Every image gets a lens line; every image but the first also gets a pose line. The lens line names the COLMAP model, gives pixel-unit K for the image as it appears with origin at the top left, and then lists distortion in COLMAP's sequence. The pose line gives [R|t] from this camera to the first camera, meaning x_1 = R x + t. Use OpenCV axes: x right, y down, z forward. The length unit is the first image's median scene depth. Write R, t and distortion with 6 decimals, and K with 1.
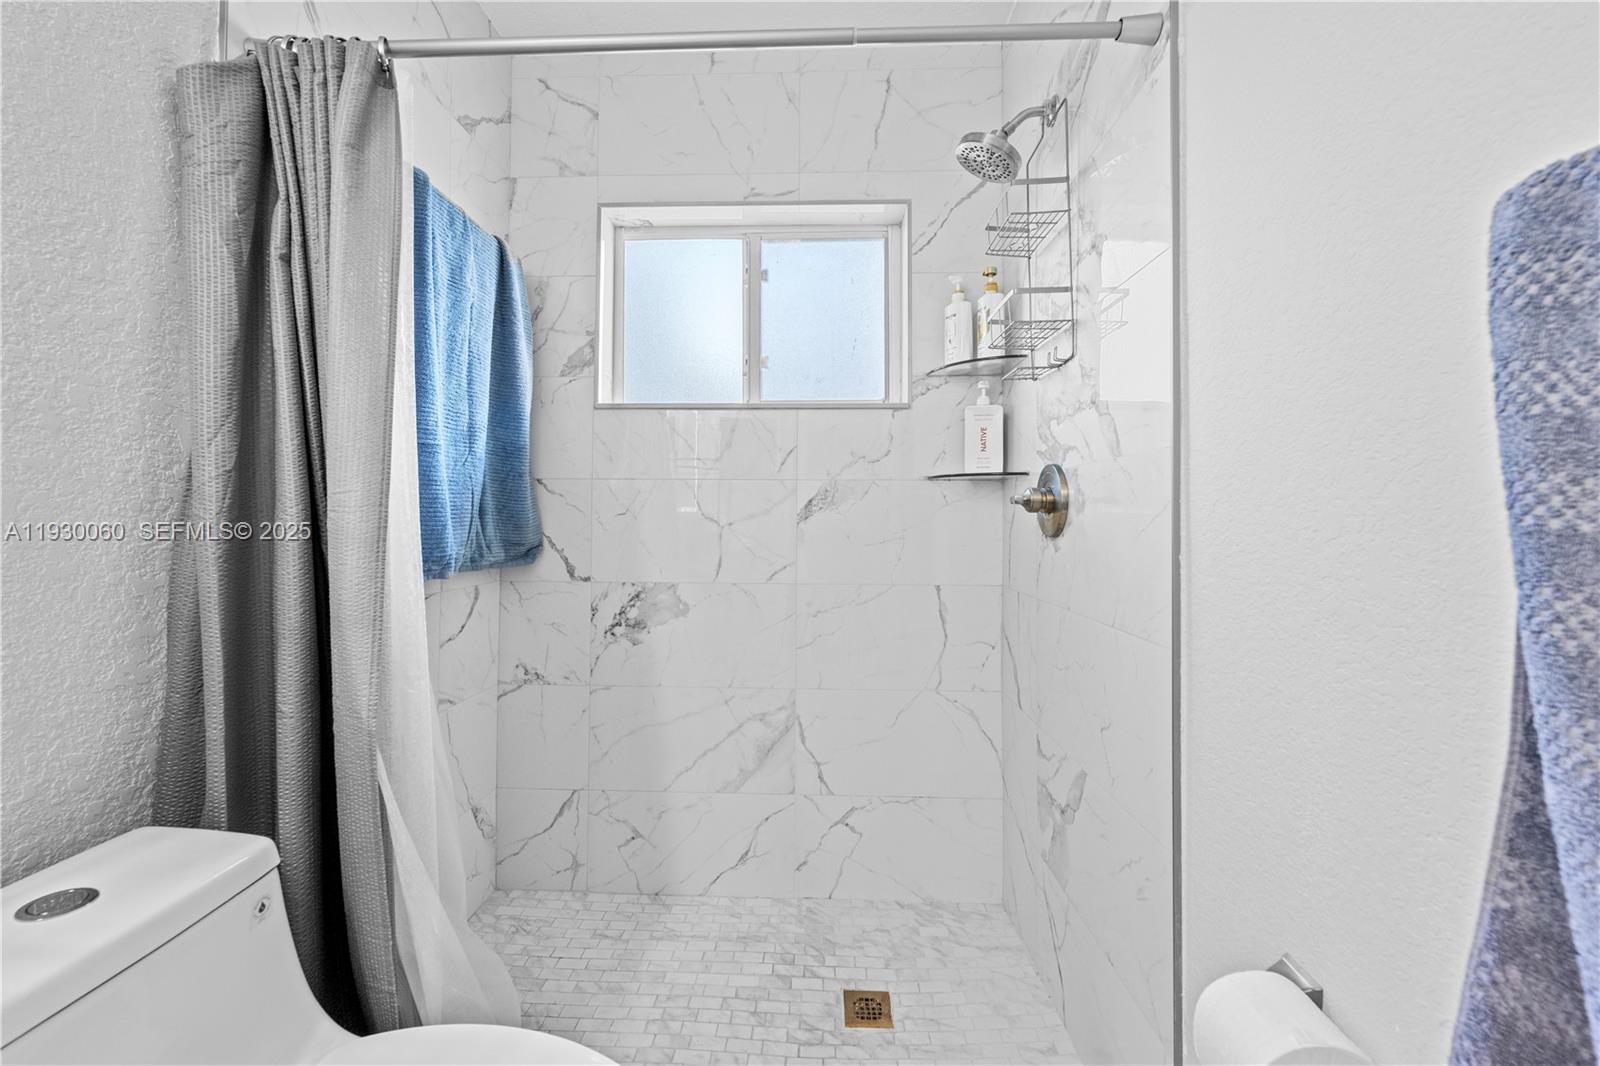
lens RADIAL K [[645.3, 0, 800.3], [0, 645.3, 526.8], [0, 0, 1]] dist [-0.003623, 0.001636]
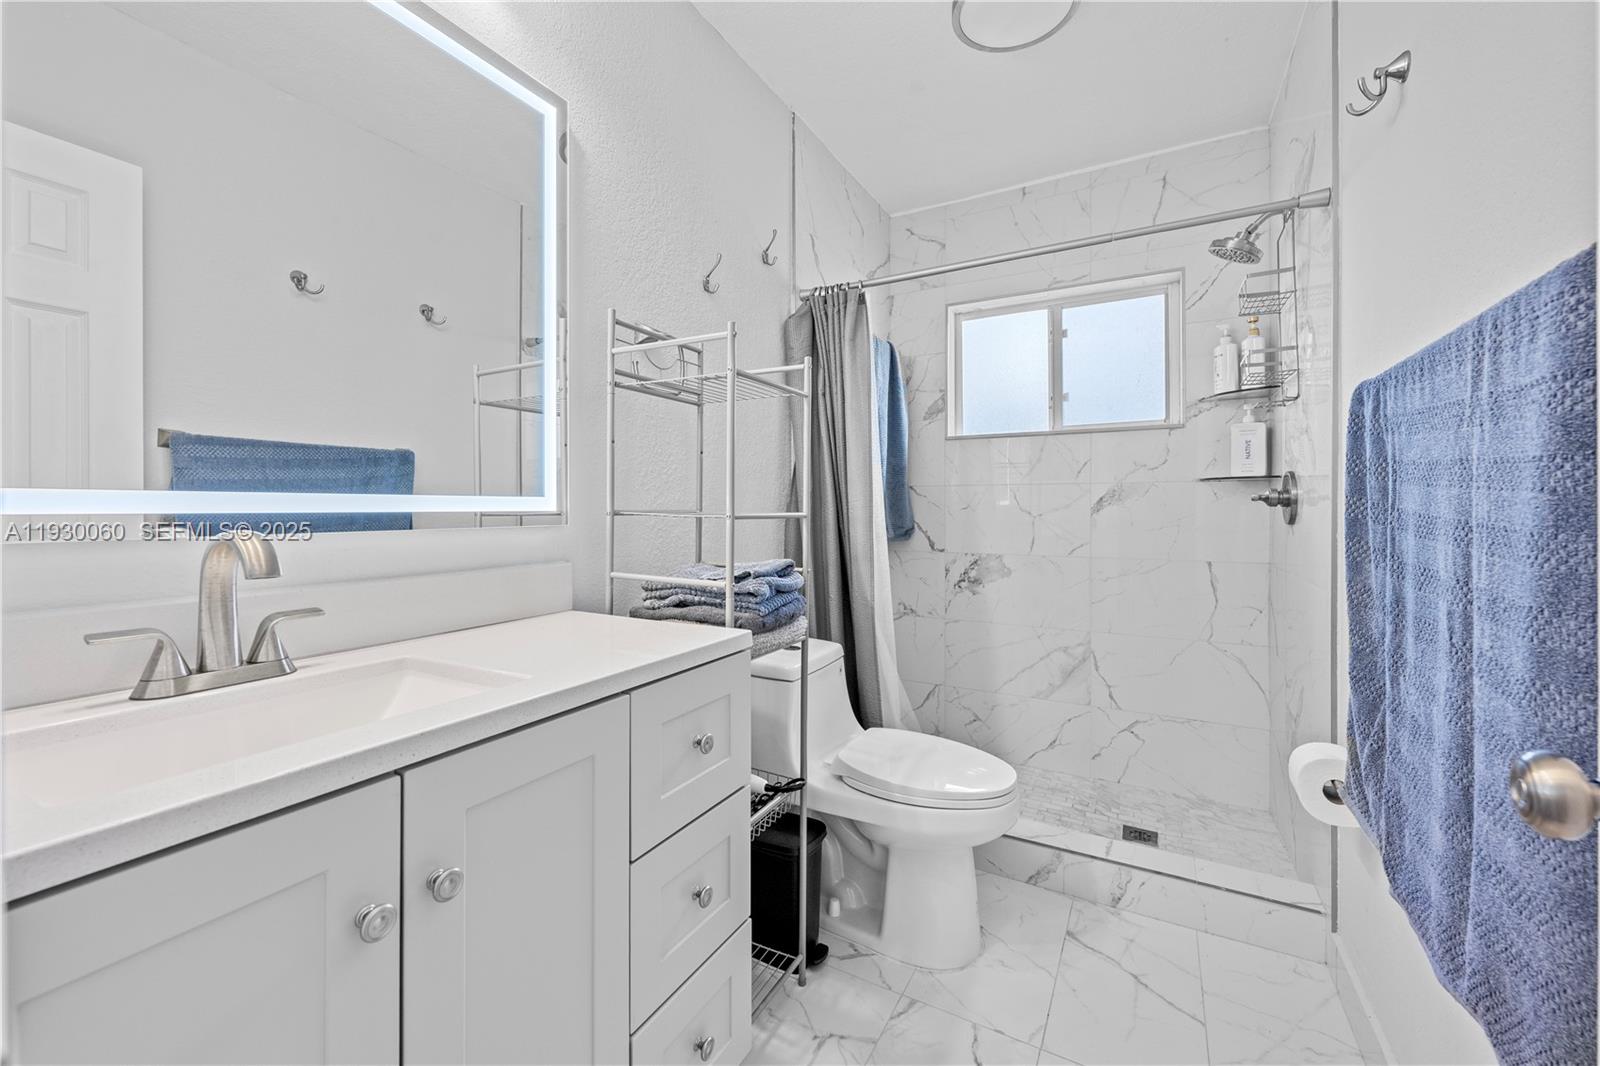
lens RADIAL K [[645.3, 0, 791.4], [0, 645.3, 497.4], [0, 0, 1]] dist [-0.003623, 0.001636]
pose [[0.888803, -0.012268, -0.458125, 0.060934], [-0.001876, 0.999536, -0.030404, 0.001463], [0.458285, 0.027883, 0.888368, -0.565732]]
